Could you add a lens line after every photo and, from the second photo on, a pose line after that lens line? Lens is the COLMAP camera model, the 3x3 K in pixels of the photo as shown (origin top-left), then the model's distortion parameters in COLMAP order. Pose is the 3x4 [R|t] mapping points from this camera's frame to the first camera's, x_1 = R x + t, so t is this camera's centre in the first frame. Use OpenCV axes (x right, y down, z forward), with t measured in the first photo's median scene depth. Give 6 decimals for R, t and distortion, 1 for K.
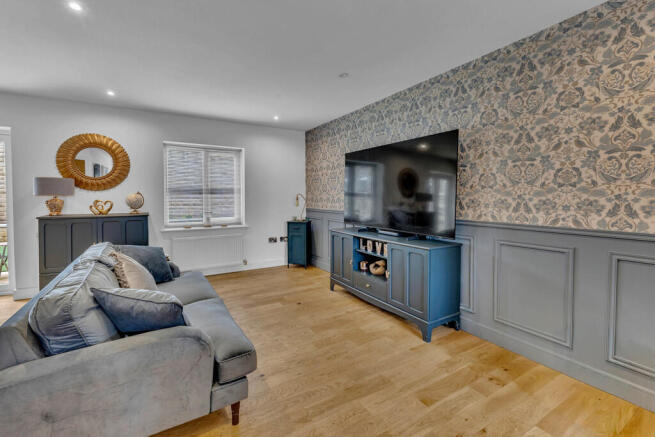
lens RADIAL K [[282.7, 0, 326.7], [0, 282.7, 196.4], [0, 0, 1]] dist [0.000454, 0.000057]
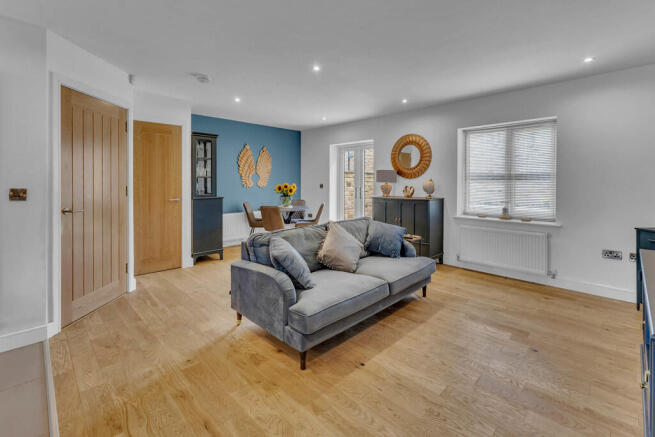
lens RADIAL K [[298.4, 0, 327.2], [0, 298.4, 177.1], [0, 0, 1]] dist [0.000416, 0.000026]
pose [[0.224535, -0.015305, -0.974346, 0.421596], [0.001563, 0.999881, -0.015346, -0.006871], [0.974465, 0.001923, 0.224532, 0.346281]]
